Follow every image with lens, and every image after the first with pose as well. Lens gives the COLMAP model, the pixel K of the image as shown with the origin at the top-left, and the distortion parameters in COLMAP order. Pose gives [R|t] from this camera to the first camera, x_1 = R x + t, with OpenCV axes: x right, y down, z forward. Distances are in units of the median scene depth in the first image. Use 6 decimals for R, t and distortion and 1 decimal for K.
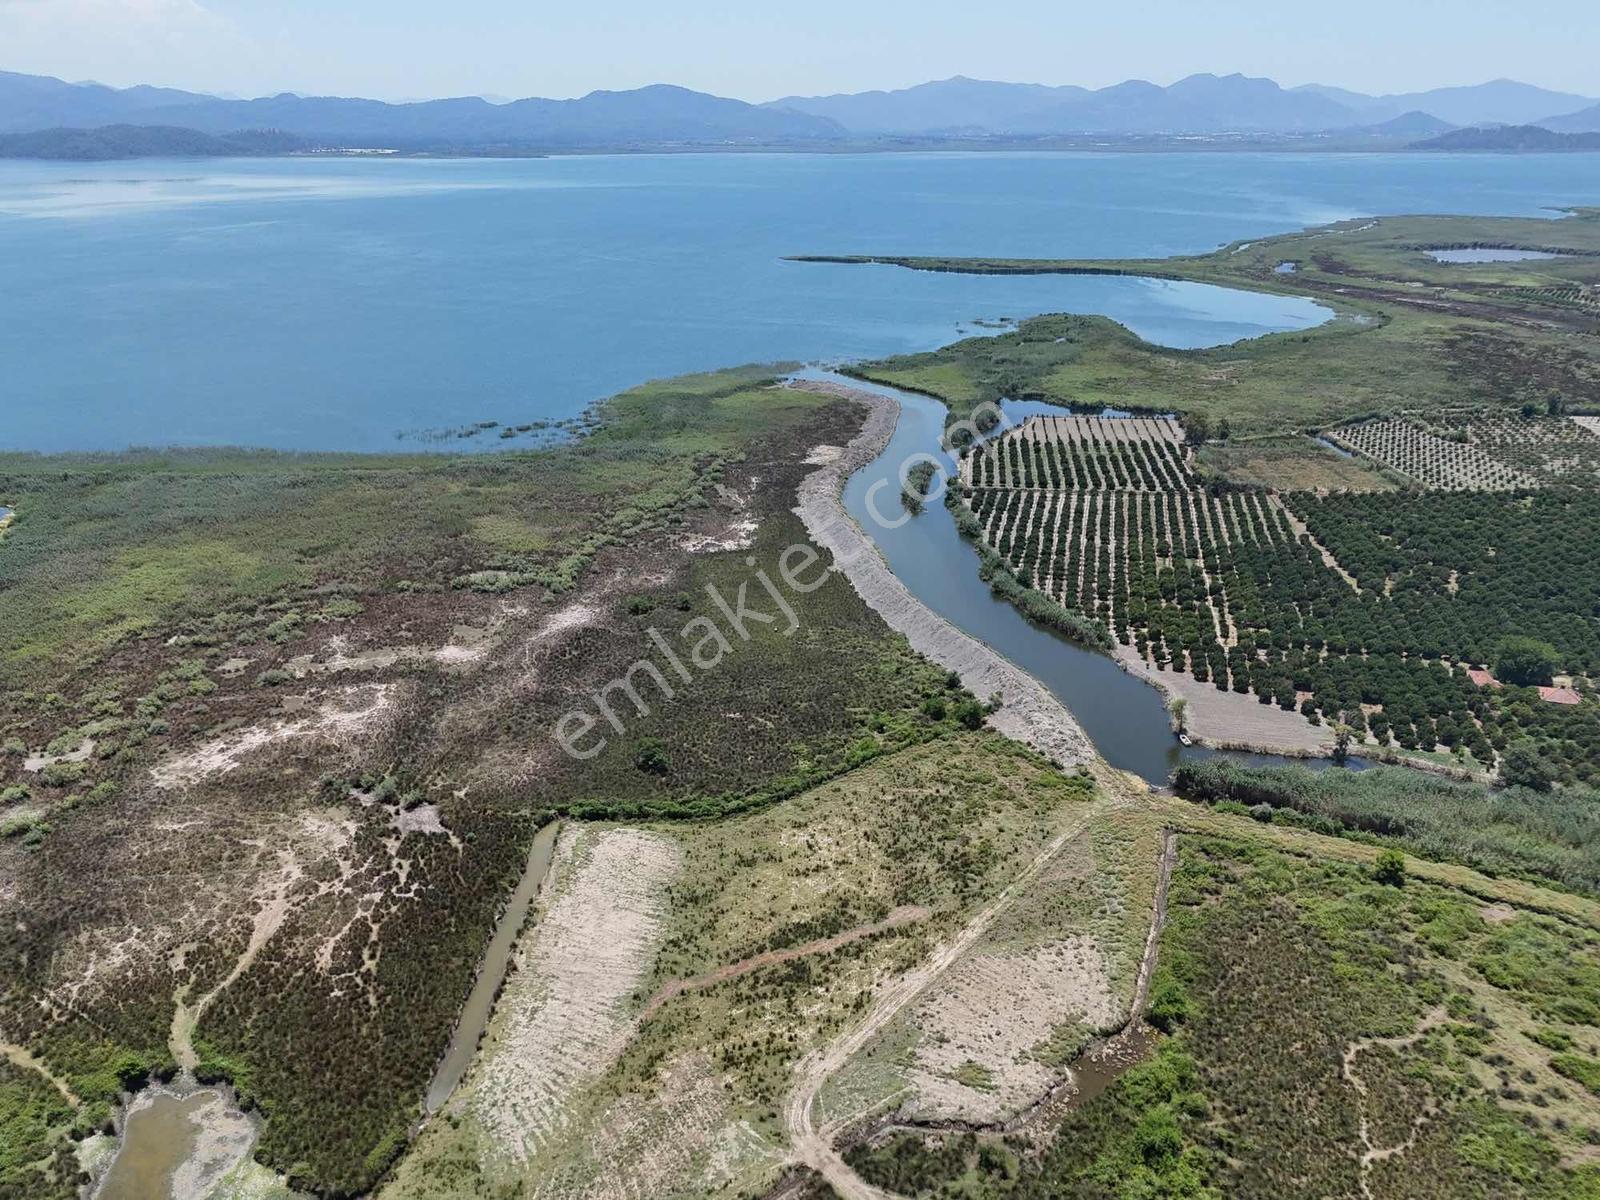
lens RADIAL K [[1181.8, 0, 796.9], [0, 1181.8, 595.5], [0, 0, 1]] dist [0.077323, -0.069377]
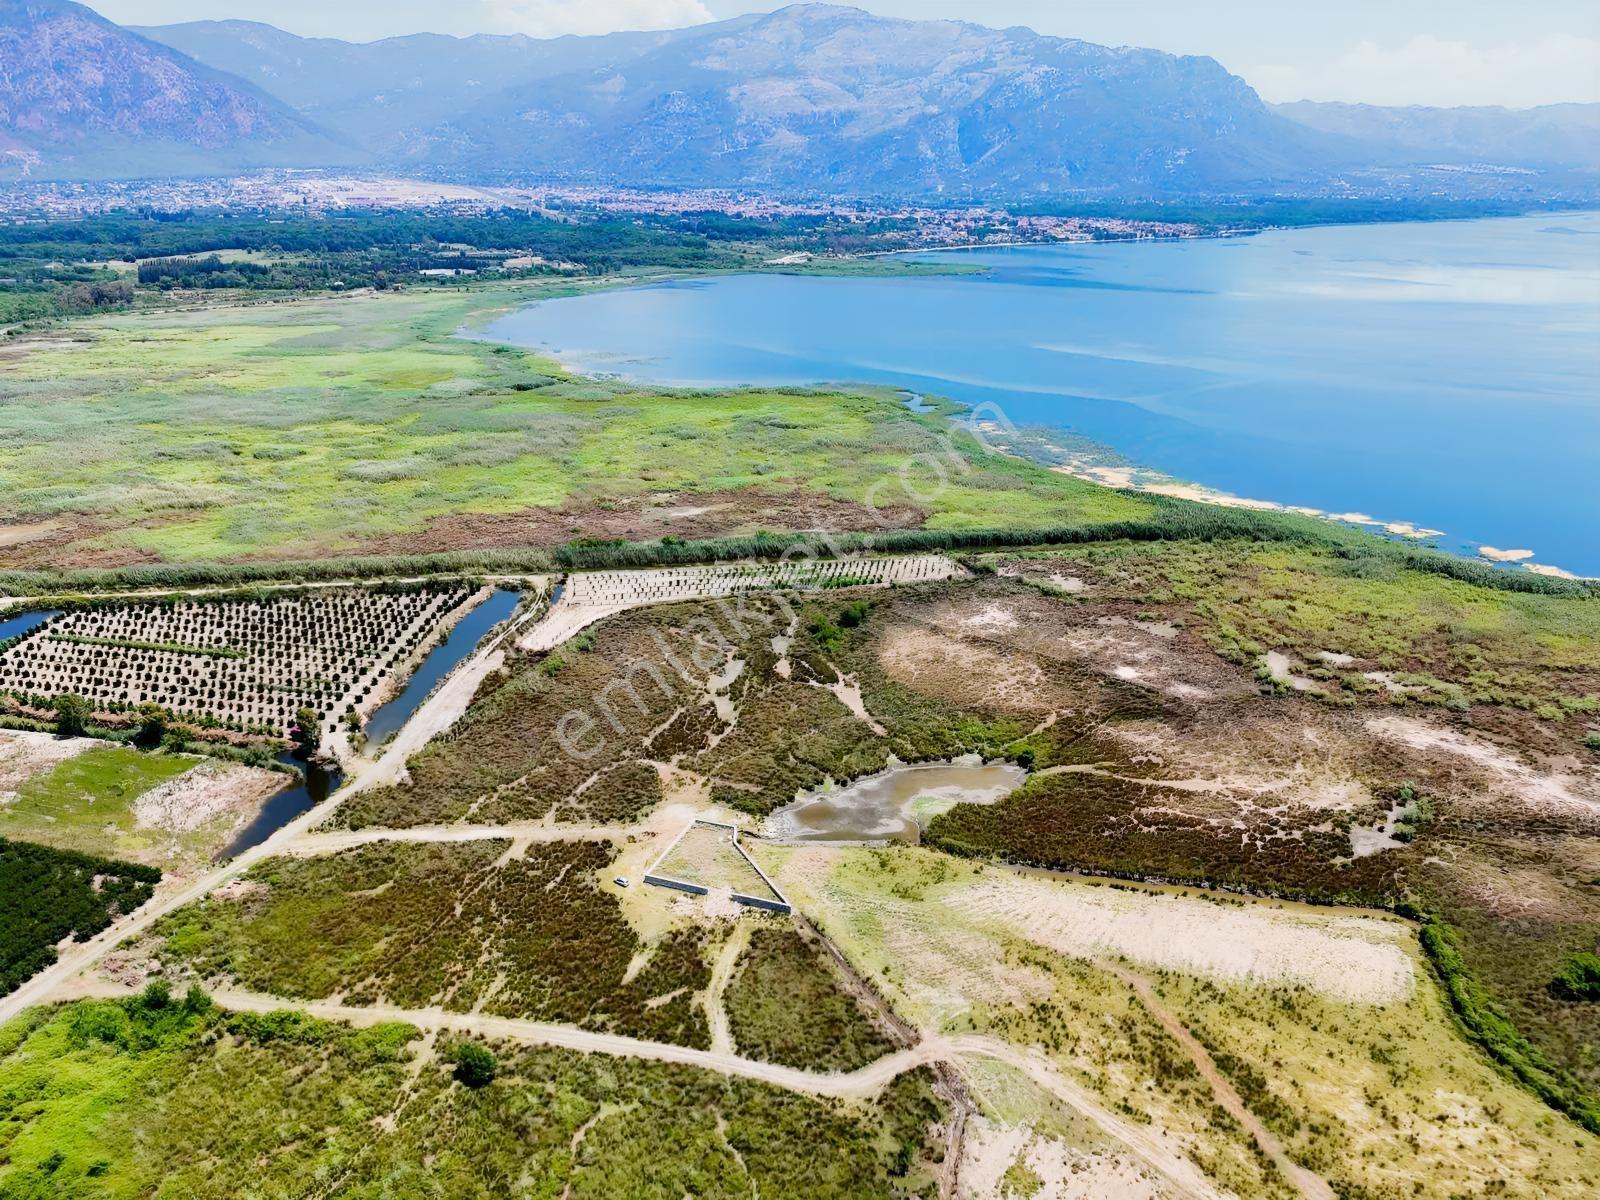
lens RADIAL K [[1181.8, 0, 796.9], [0, 1181.8, 595.5], [0, 0, 1]] dist [0.077323, -0.069377]
pose [[-0.179101, 0.330761, -0.926564, 0.472383], [-0.373136, 0.848590, 0.375052, -0.137302], [0.910325, 0.412907, -0.028565, 0.369704]]
